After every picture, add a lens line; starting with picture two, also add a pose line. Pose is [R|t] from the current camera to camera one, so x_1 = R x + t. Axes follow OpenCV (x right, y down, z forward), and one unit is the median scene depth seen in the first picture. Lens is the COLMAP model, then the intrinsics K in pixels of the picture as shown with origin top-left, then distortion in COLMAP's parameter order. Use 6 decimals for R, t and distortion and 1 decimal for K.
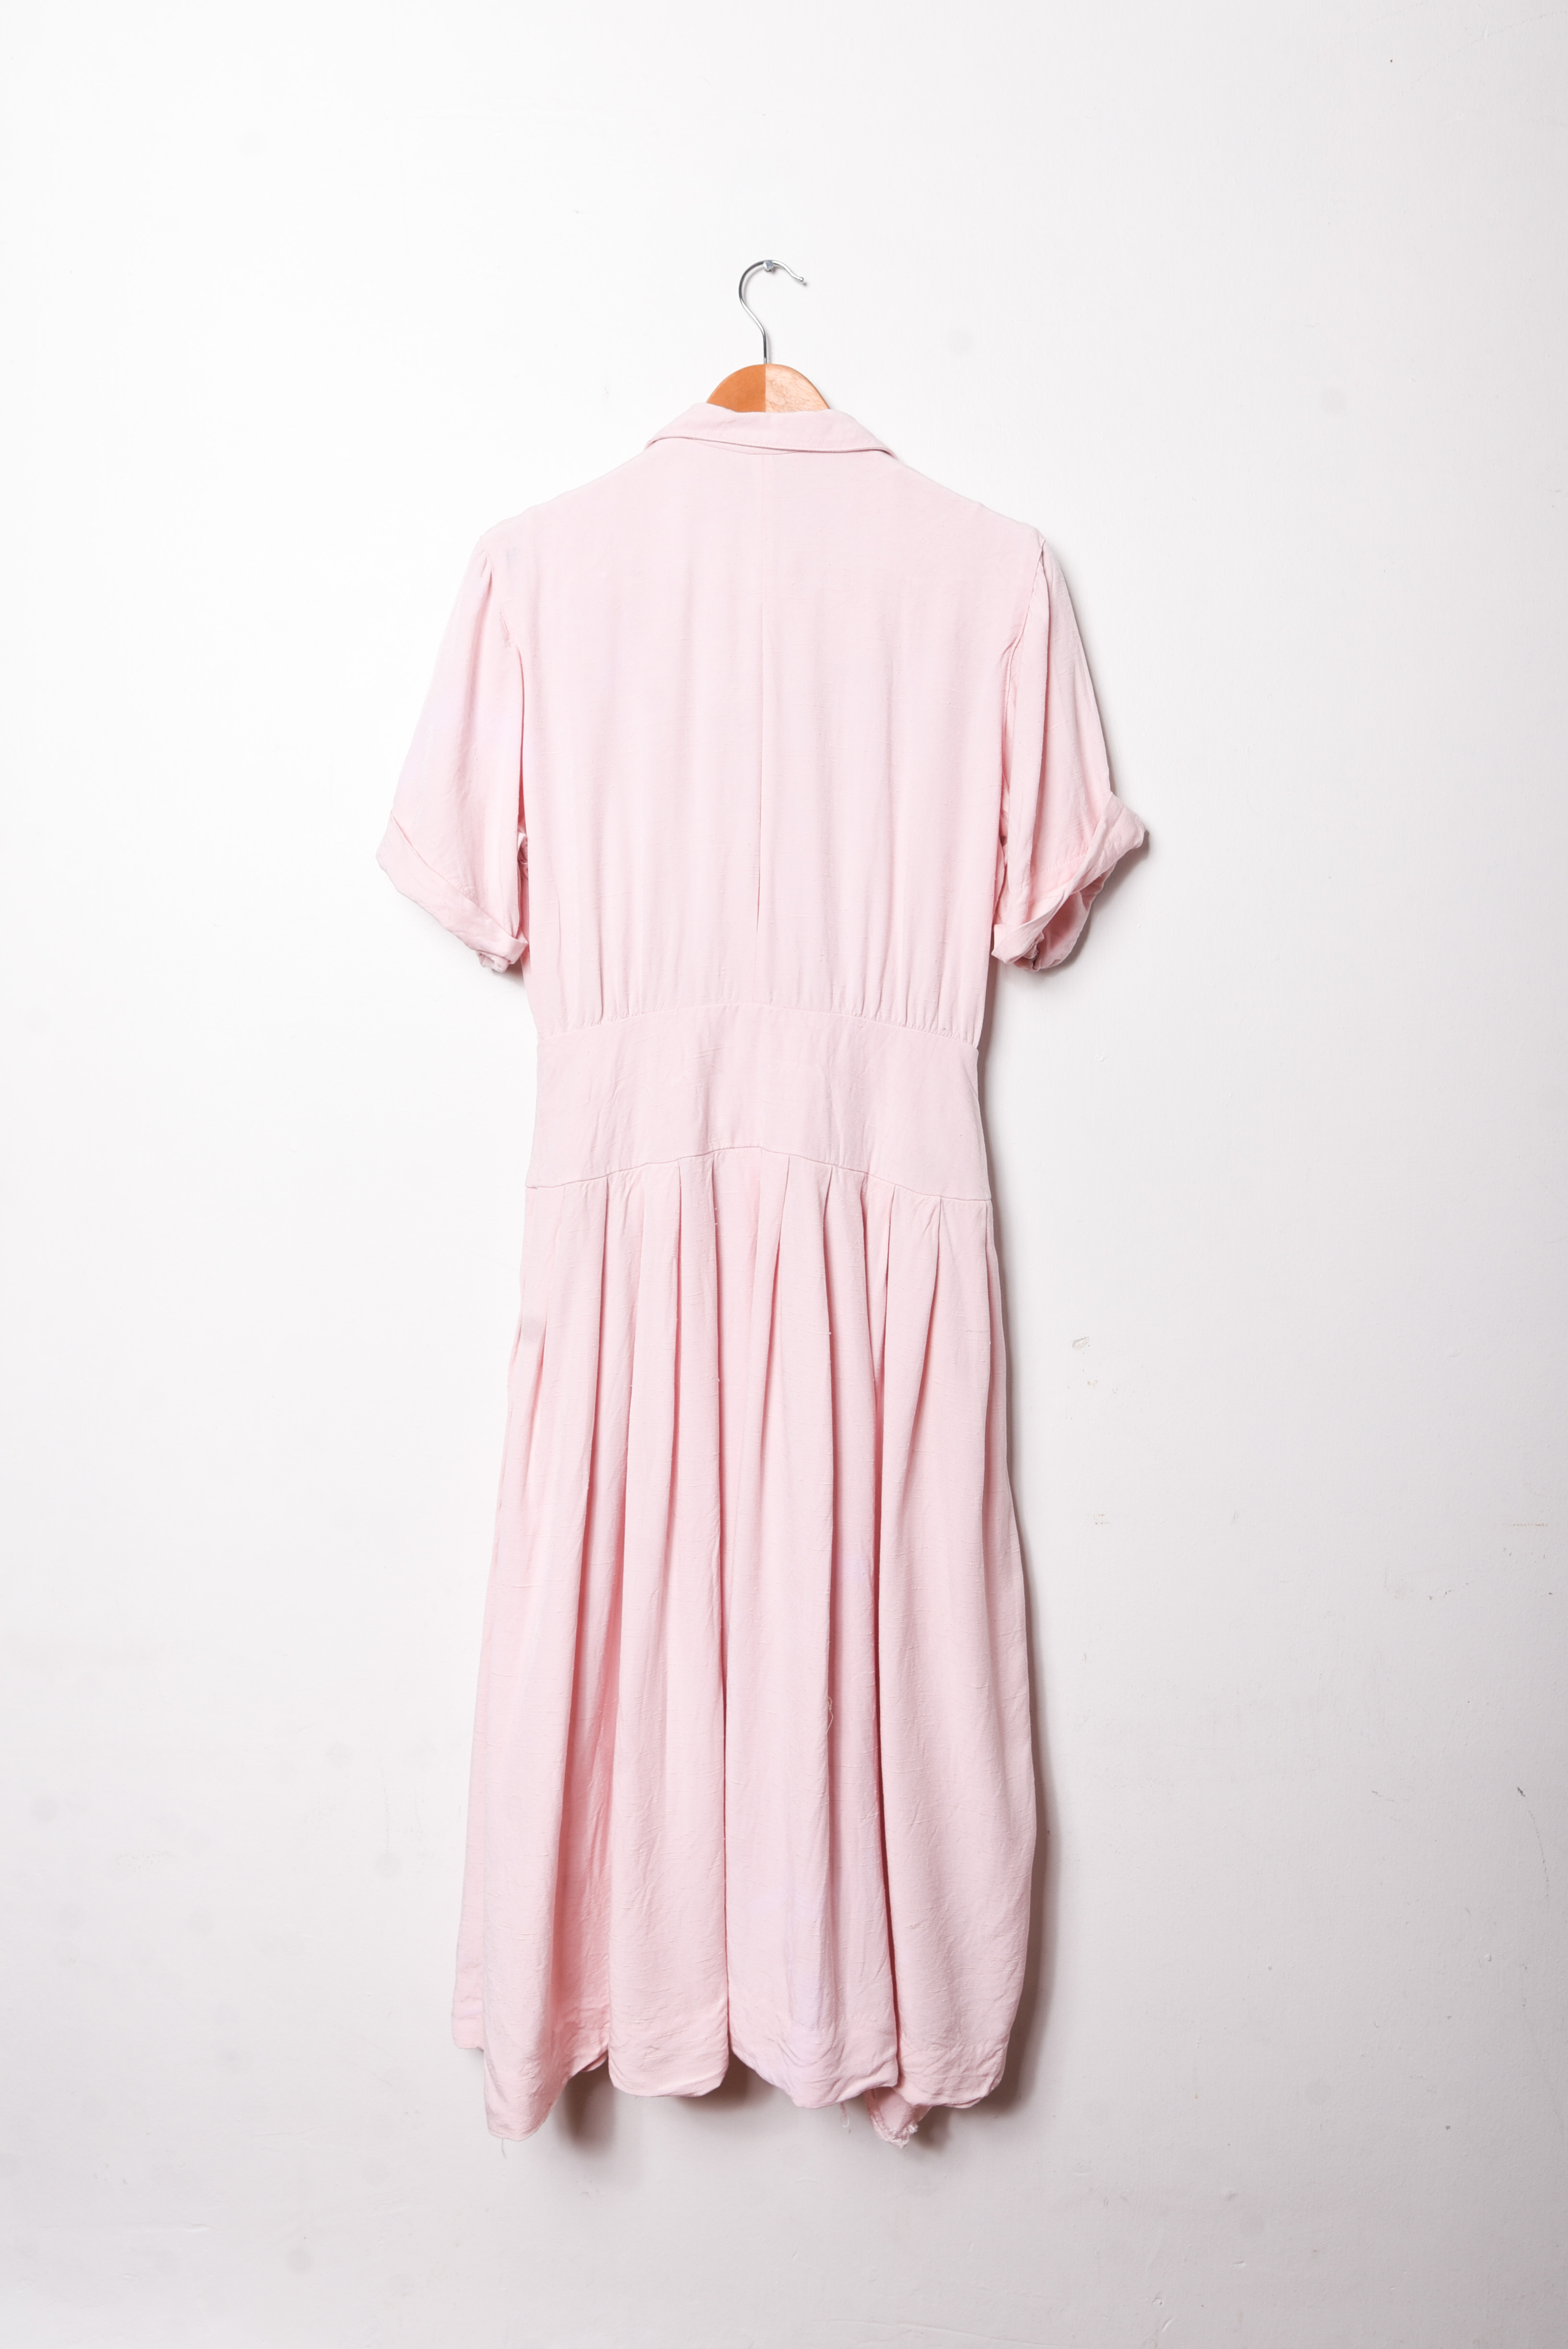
lens RADIAL K [[1549.5, 0, 784.0], [0, 1549.5, 1174.5], [0, 0, 1]] dist [-0.006683, -0.000499]
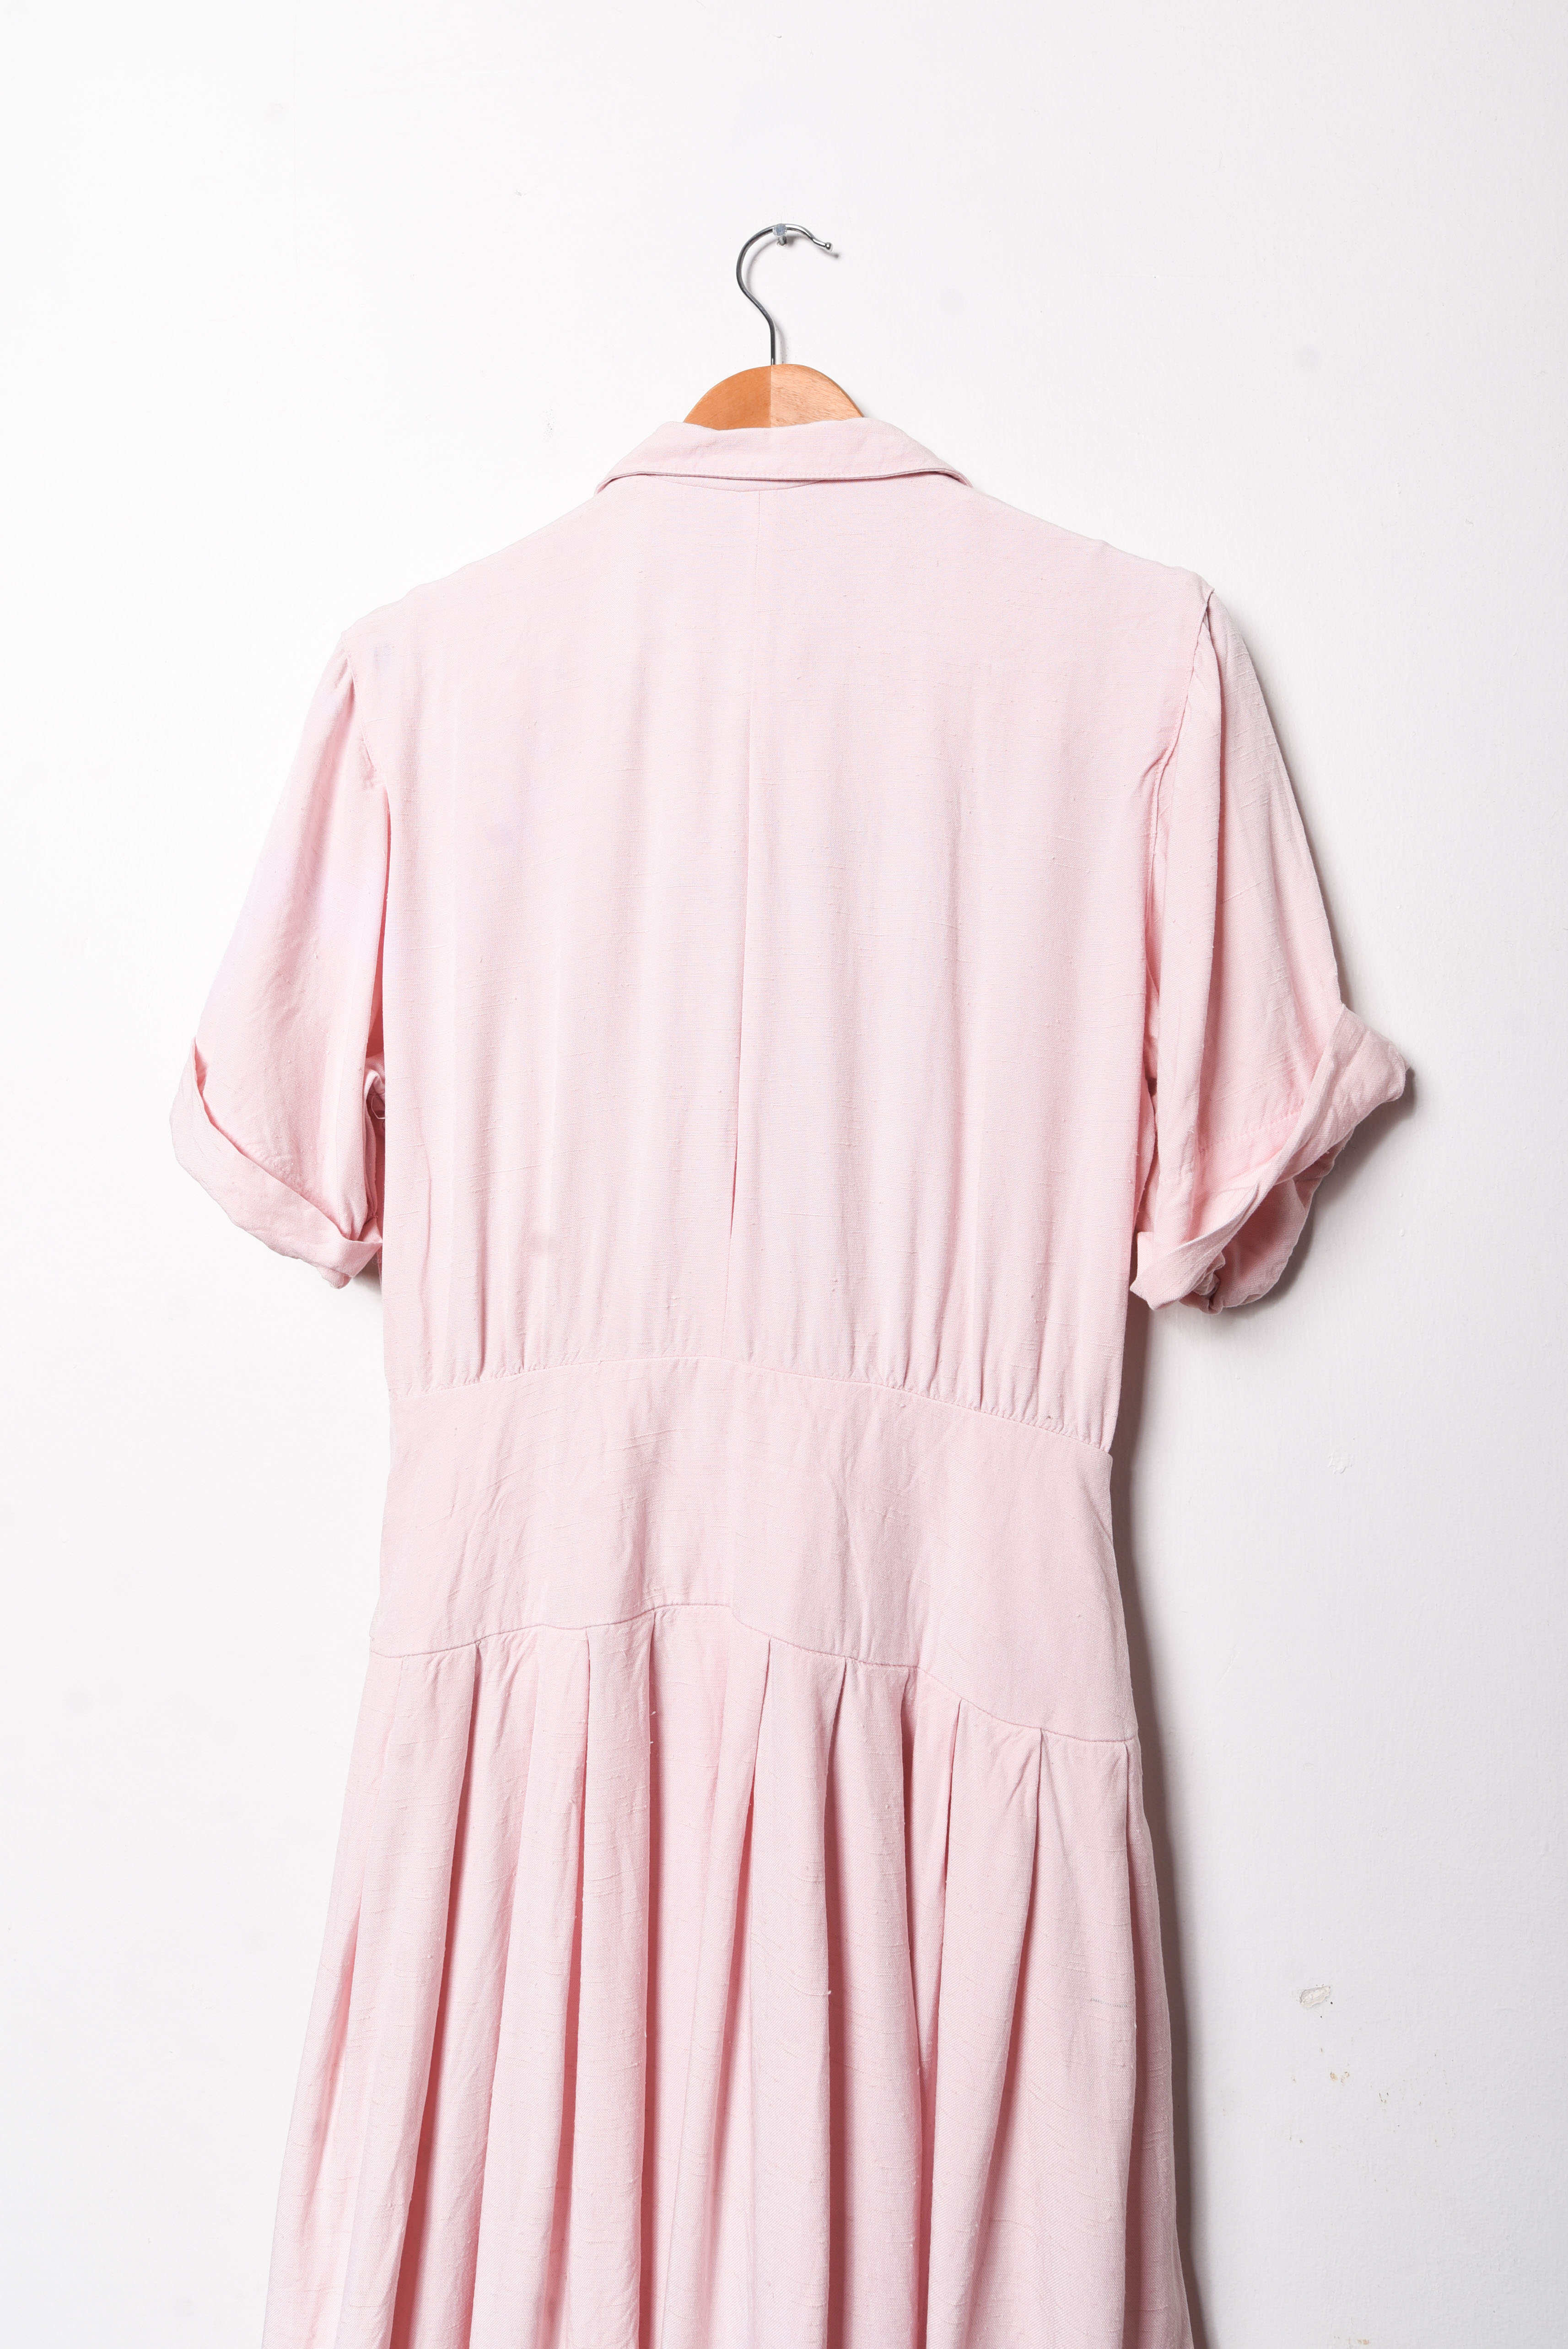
lens RADIAL K [[1601.8, 0, 787.3], [0, 1601.8, 1092.9], [0, 0, 1]] dist [-0.021634, -0.004323]
pose [[0.990793, 0.001807, -0.135373, 0.087298], [-0.024708, 0.985531, -0.167687, -0.109811], [0.133111, 0.169488, 0.976502, 0.399445]]
